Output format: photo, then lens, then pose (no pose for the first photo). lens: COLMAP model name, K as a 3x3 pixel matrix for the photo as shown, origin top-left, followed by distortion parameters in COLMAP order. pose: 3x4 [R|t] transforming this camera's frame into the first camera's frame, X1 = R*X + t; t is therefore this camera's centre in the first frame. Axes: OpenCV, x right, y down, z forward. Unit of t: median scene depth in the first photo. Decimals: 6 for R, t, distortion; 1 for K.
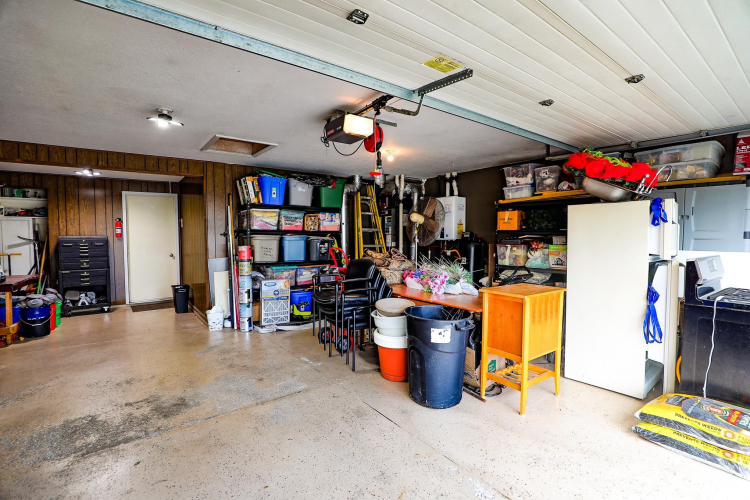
lens RADIAL K [[348.7, 0, 374.2], [0, 348.7, 250.5], [0, 0, 1]] dist [-0.031865, 0.006038]
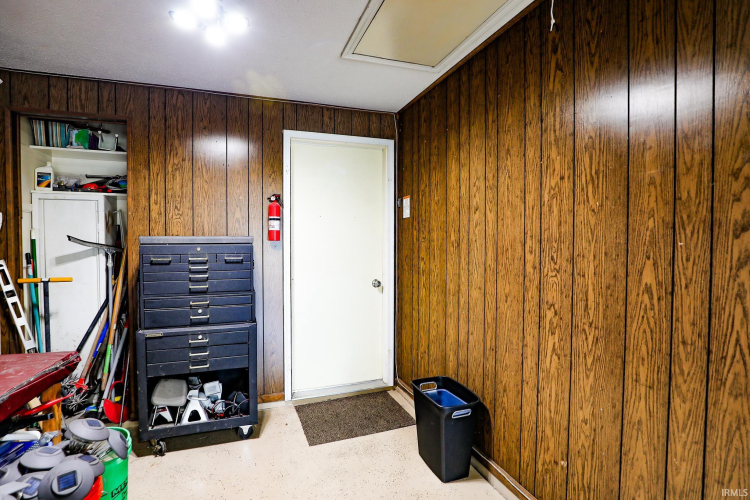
lens RADIAL K [[348.7, 0, 368.6], [0, 348.7, 249.9], [0, 0, 1]] dist [-0.031865, 0.006038]
pose [[0.956348, 0.017320, -0.291718, -0.655438], [-0.020974, 0.999736, -0.009402, -0.033151], [0.291478, 0.015110, 0.956458, 0.807851]]
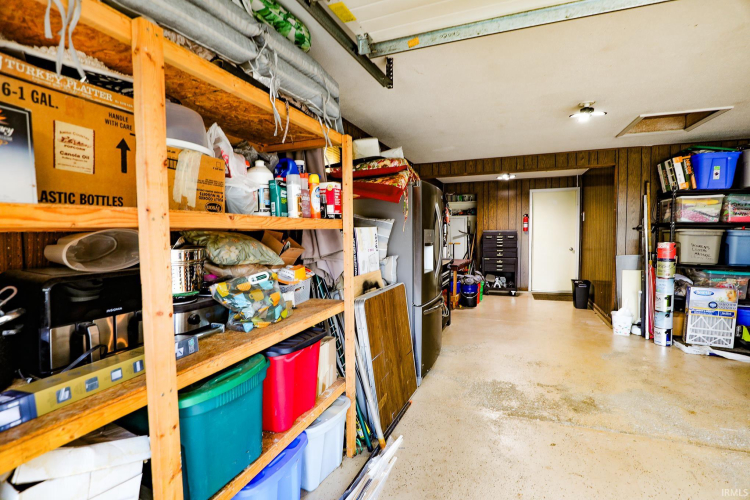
lens RADIAL K [[348.7, 0, 374.6], [0, 348.7, 249.4], [0, 0, 1]] dist [-0.031865, 0.006038]
pose [[0.521703, 0.044569, -0.851962, -0.040668], [-0.030544, 0.998970, 0.033556, -0.002269], [0.852580, 0.008516, 0.522527, -0.018101]]
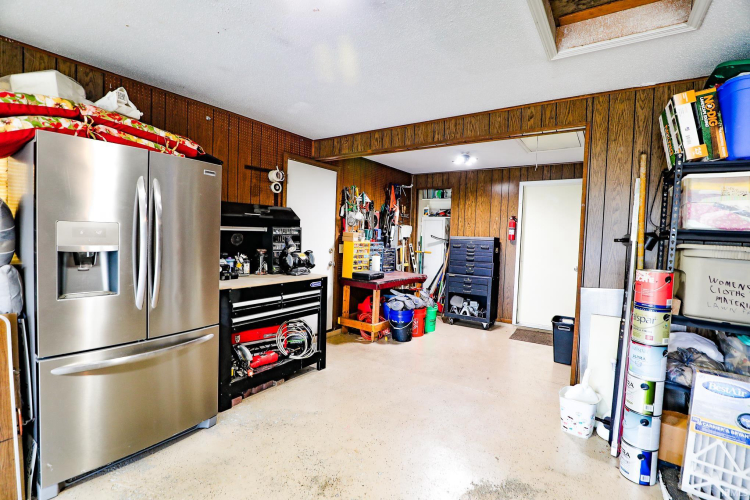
lens RADIAL K [[348.7, 0, 373.9], [0, 348.7, 249.7], [0, 0, 1]] dist [-0.031865, 0.006038]
pose [[0.327991, 0.058296, -0.942880, -0.106222], [-0.076042, 0.996485, 0.035158, -0.025280], [0.941615, 0.060167, 0.331271, 0.550201]]
